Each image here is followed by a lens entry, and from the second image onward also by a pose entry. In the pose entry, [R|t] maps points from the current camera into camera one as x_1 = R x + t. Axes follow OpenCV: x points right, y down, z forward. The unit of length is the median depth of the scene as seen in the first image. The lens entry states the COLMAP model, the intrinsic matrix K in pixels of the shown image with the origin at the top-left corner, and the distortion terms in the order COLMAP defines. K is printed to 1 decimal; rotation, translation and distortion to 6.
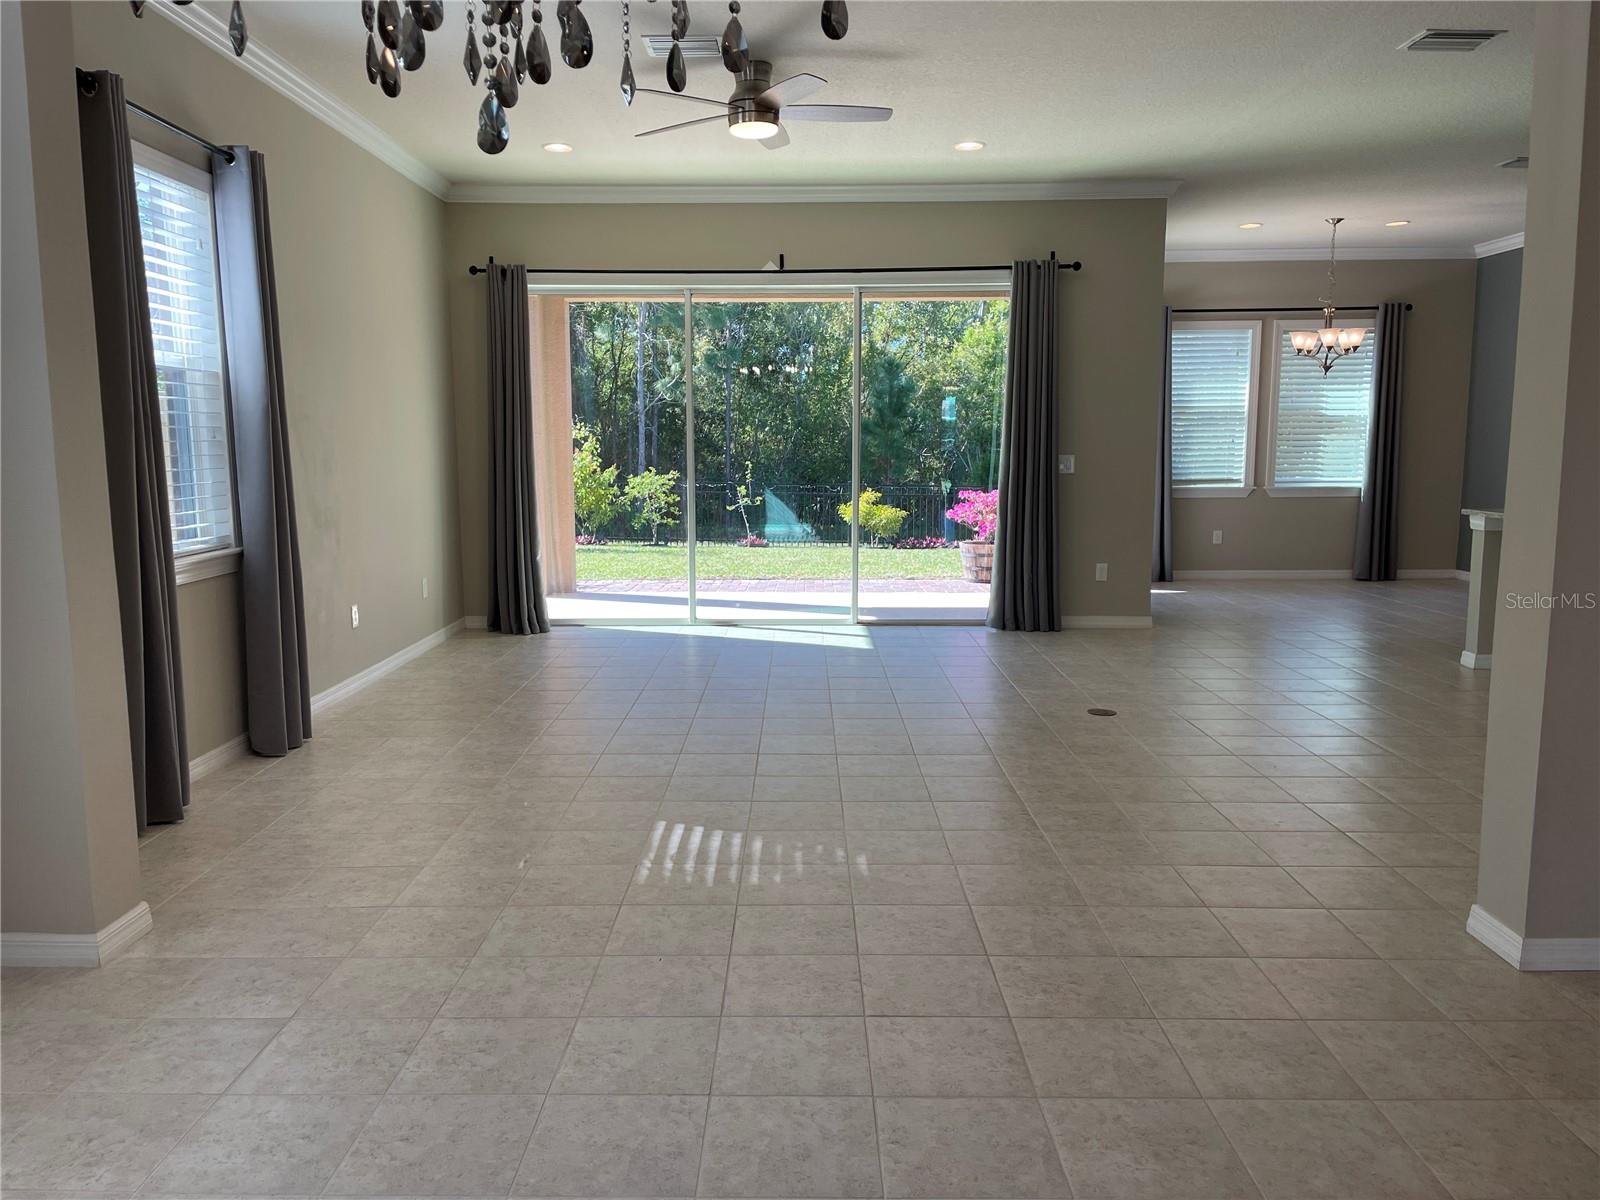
lens RADIAL K [[1206.2, 0, 792.7], [0, 1206.2, 602.2], [0, 0, 1]] dist [0.083572, -0.107471]
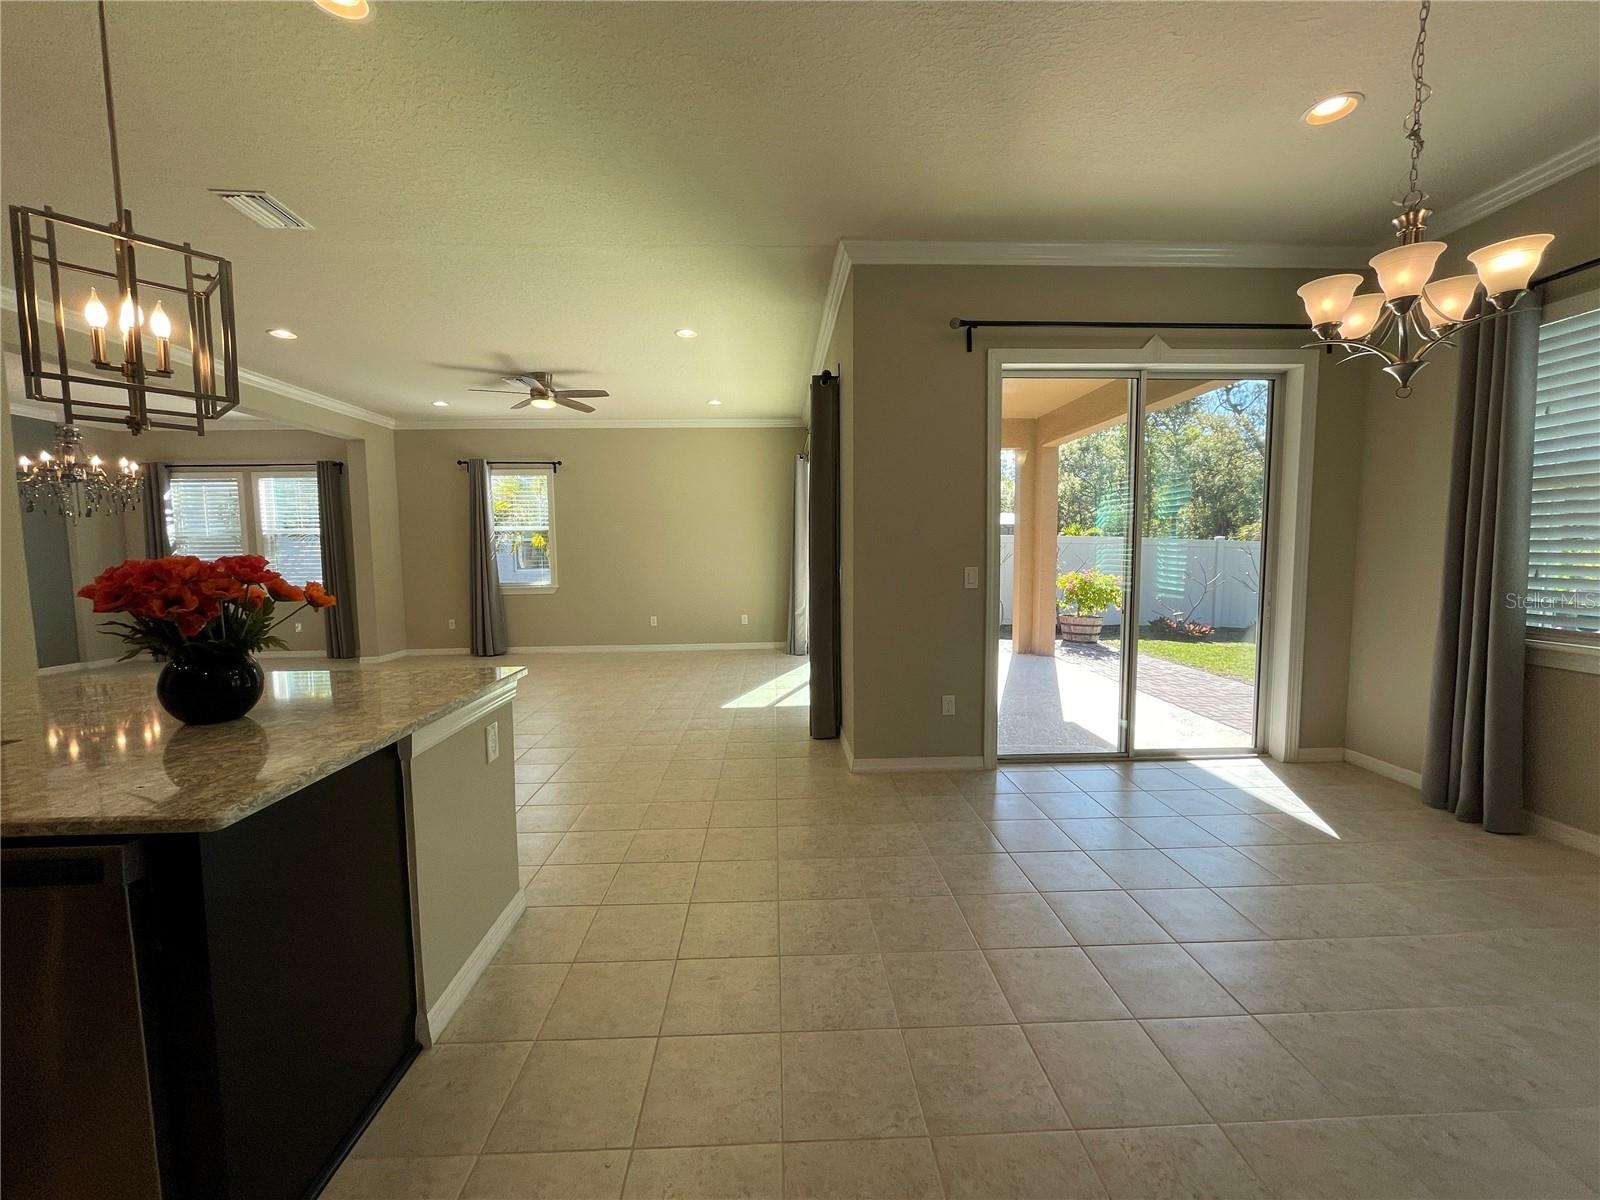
lens RADIAL K [[644.3, 0, 798.0], [0, 644.3, 598.6], [0, 0, 1]] dist [-0.003242, -0.000338]
pose [[0.048936, 0.080330, -0.995566, 0.661065], [-0.122602, 0.989706, 0.073831, -0.116044], [0.991249, 0.118446, 0.058281, 0.843440]]
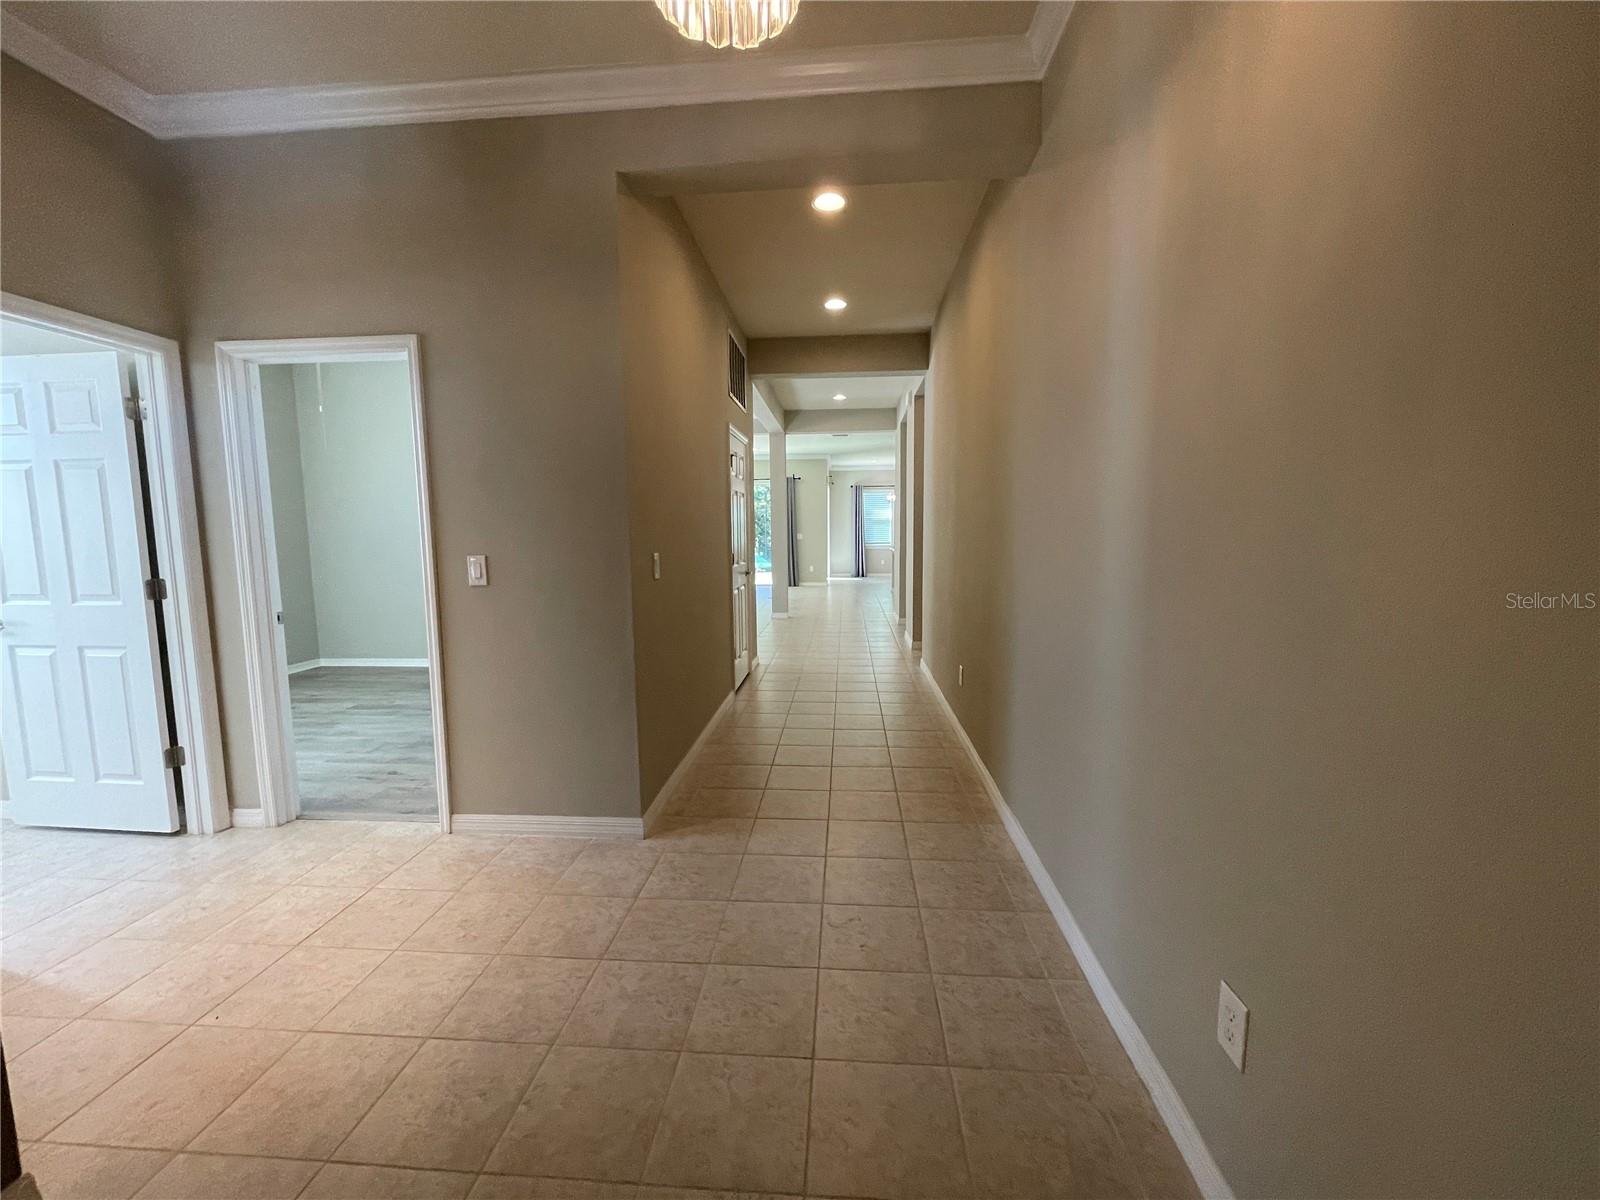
lens RADIAL K [[644.3, 0, 798.0], [0, 644.3, 598.6], [0, 0, 1]] dist [-0.003242, -0.000338]
pose [[0.998084, 0.000830, -0.061861, 0.299188], [-0.002412, 0.999672, -0.025507, 0.092945], [0.061819, 0.025608, 0.997759, -0.697755]]
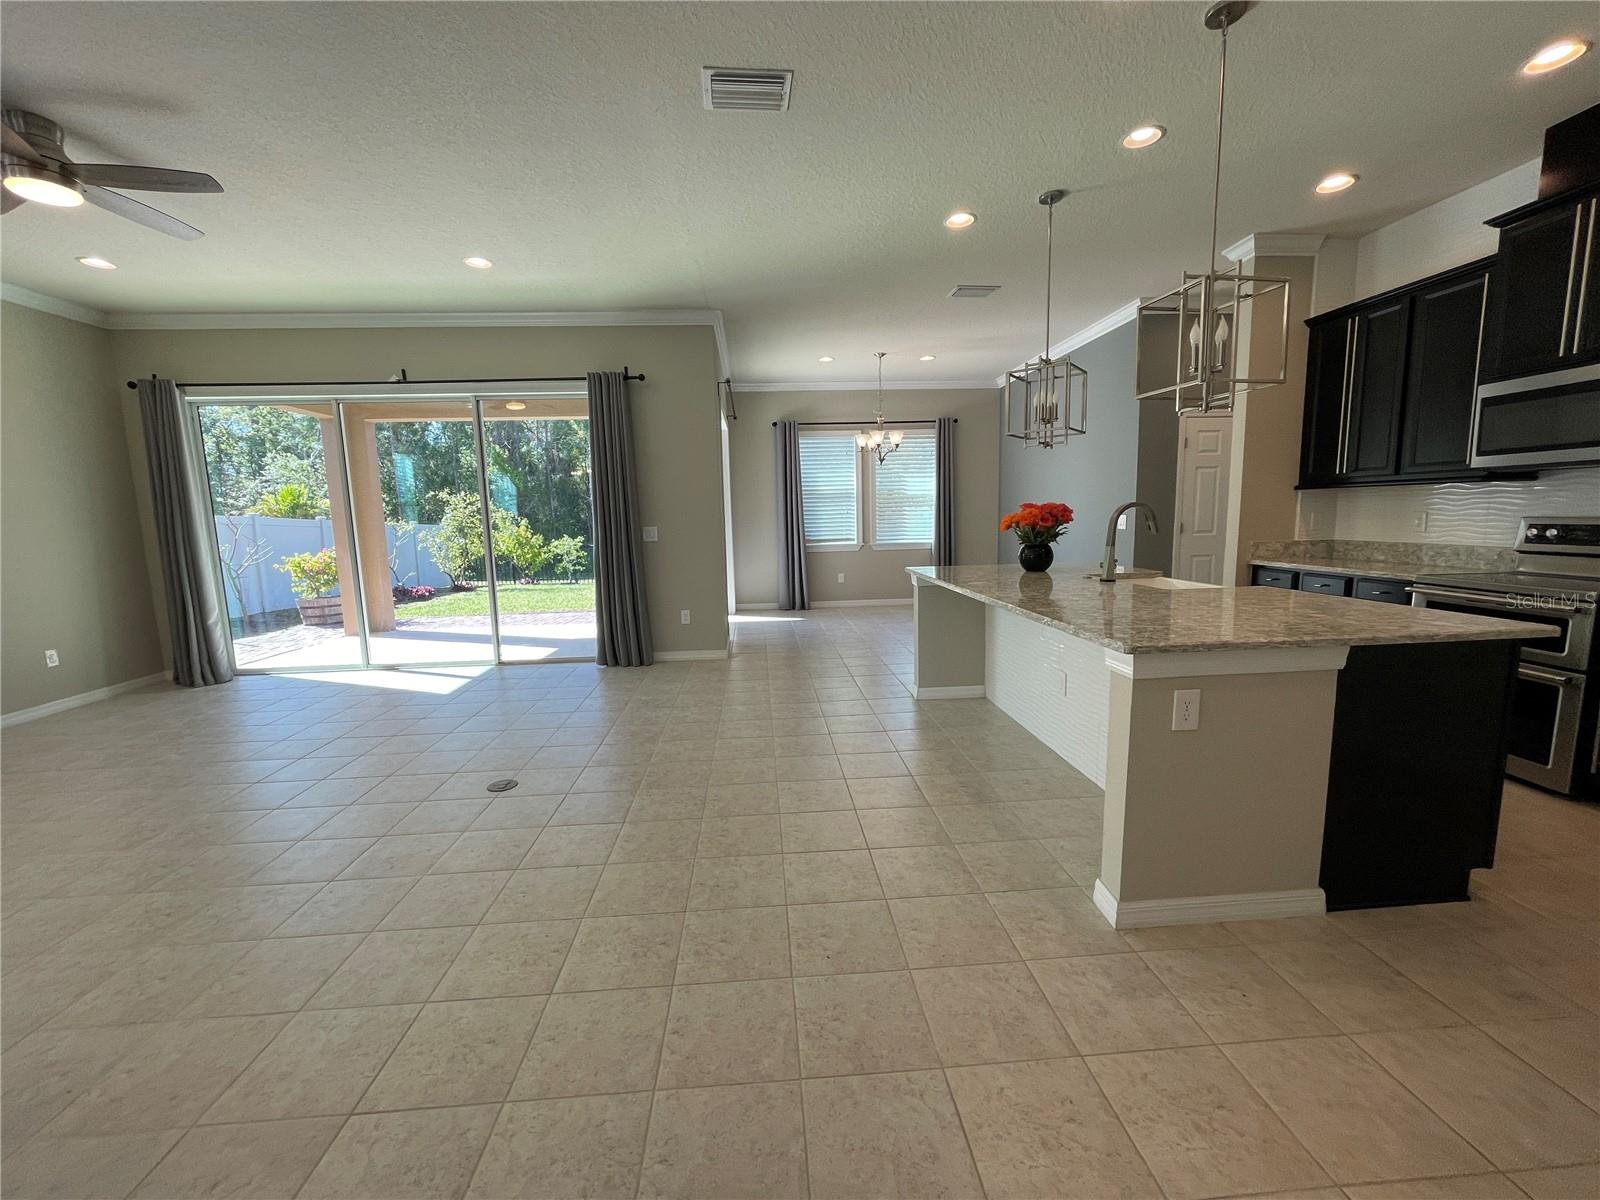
lens RADIAL K [[644.3, 0, 798.0], [0, 644.3, 598.6], [0, 0, 1]] dist [-0.003242, -0.000338]
pose [[0.996699, -0.031223, 0.074937, 0.295705], [0.031424, 0.999505, -0.001497, -0.036399], [-0.074853, 0.003847, 0.997187, 0.284150]]
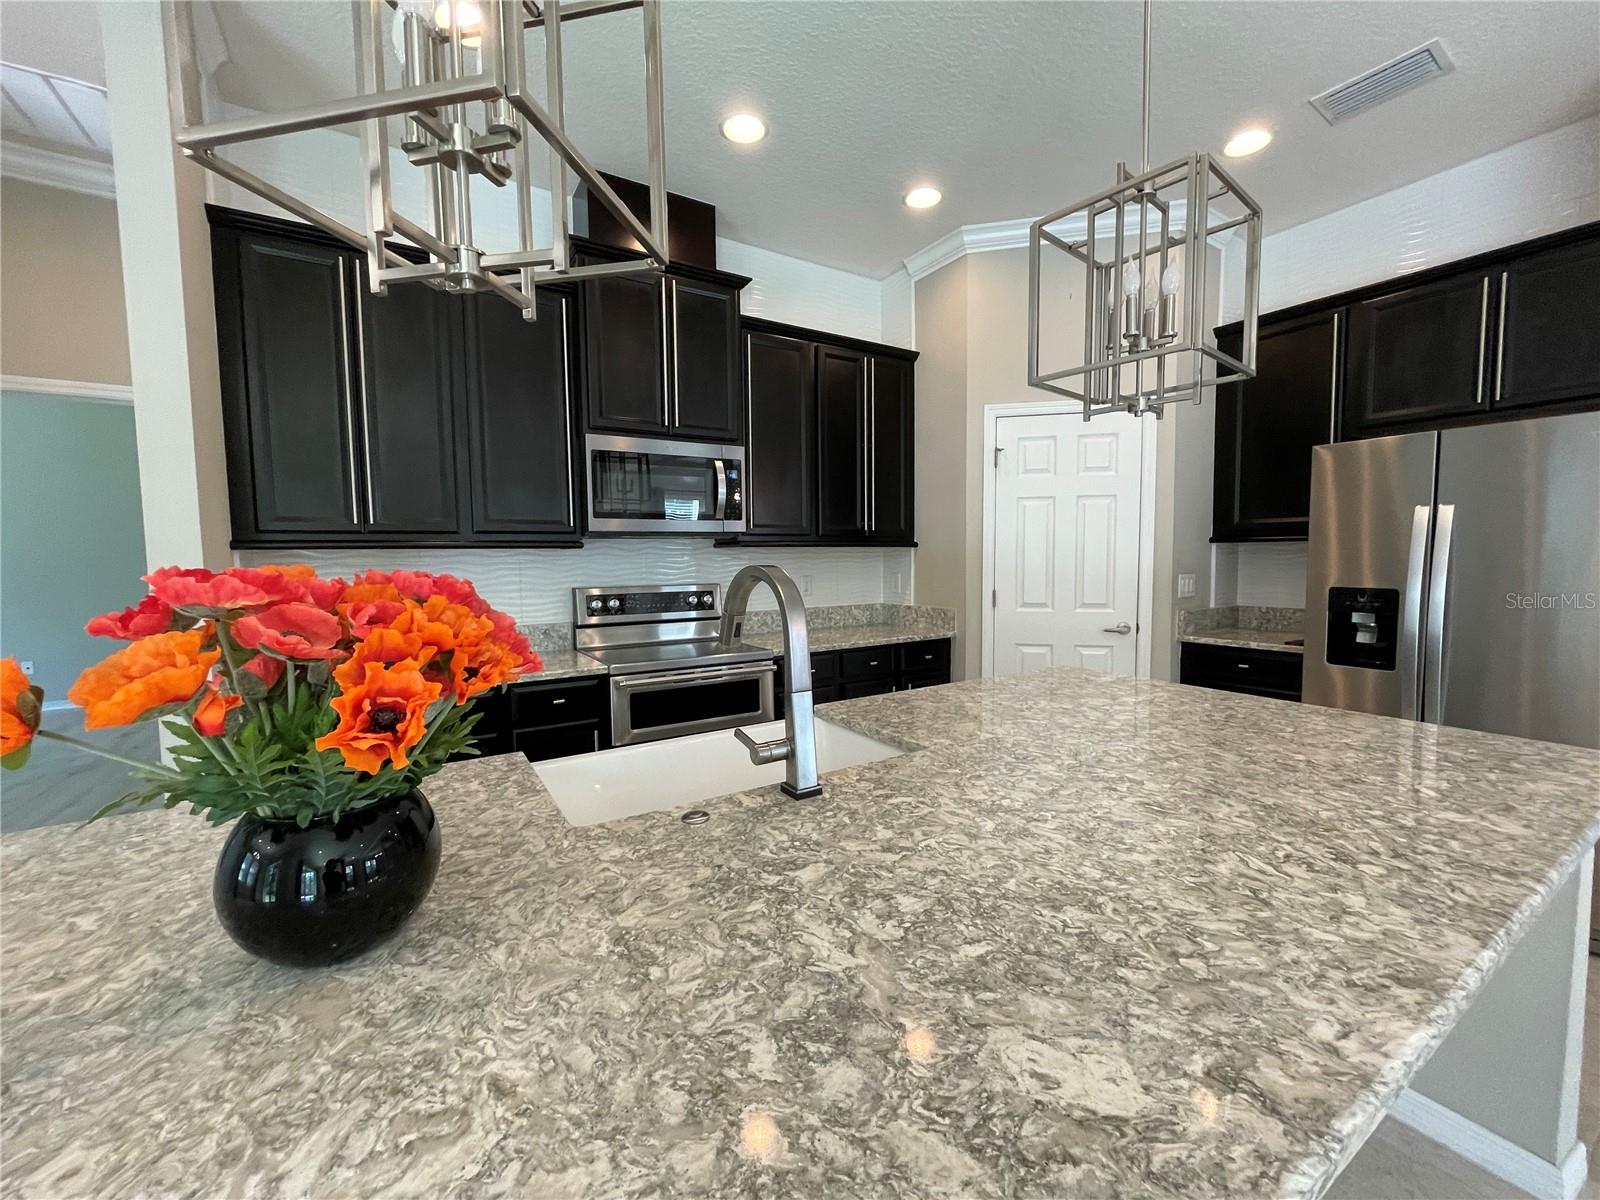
lens RADIAL K [[644.3, 0, 798.0], [0, 644.3, 598.6], [0, 0, 1]] dist [-0.003242, -0.000338]
pose [[-0.540587, -0.047628, 0.839939, 0.392913], [0.125263, 0.982710, 0.136343, -0.094524], [-0.831910, 0.178919, -0.525275, 0.685717]]
